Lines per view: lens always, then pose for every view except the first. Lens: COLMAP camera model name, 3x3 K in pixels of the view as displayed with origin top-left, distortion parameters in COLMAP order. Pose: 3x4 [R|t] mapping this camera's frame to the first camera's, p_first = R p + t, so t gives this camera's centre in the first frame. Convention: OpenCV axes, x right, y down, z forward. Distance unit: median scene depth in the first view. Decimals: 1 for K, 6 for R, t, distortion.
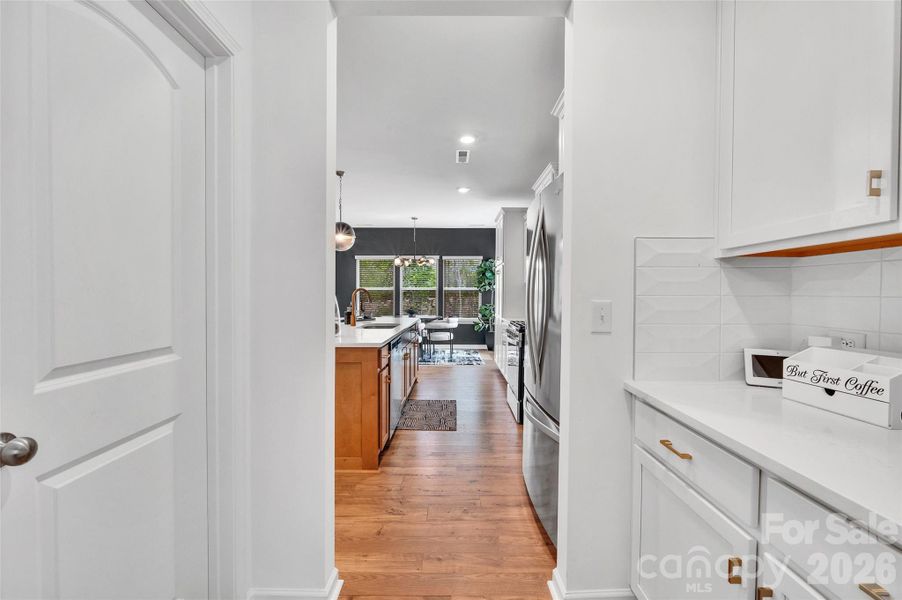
lens RADIAL K [[363.6, 0, 451.0], [0, 363.6, 300.0], [0, 0, 1]] dist [0.000500, 0.000100]
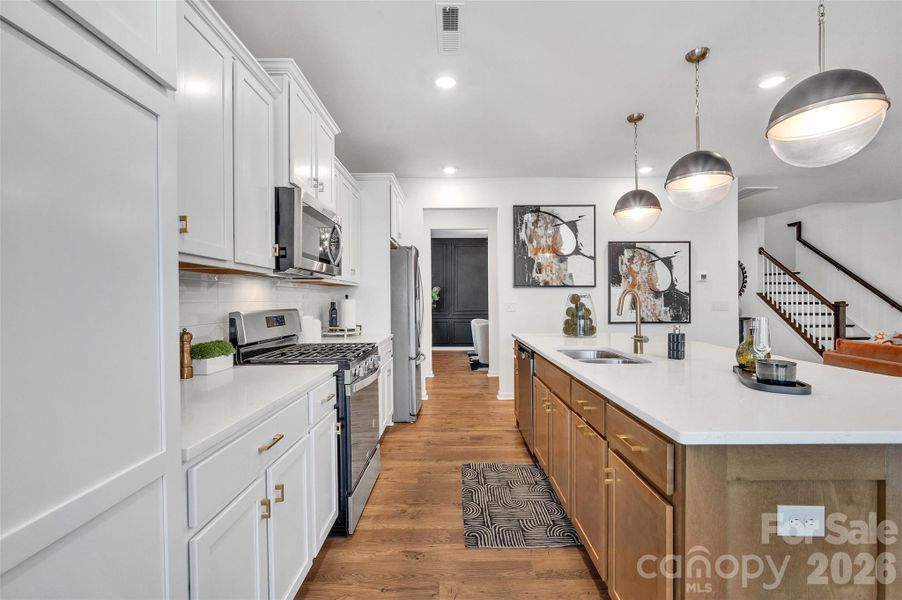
lens RADIAL K [[363.6, 0, 451.0], [0, 363.6, 300.0], [0, 0, 1]] dist [0.000500, 0.000100]
pose [[-0.999981, 0.002379, -0.005659, 0.037006], [0.002283, 0.999855, 0.016892, -0.028858], [0.005698, 0.016879, -0.999841, 1.599529]]
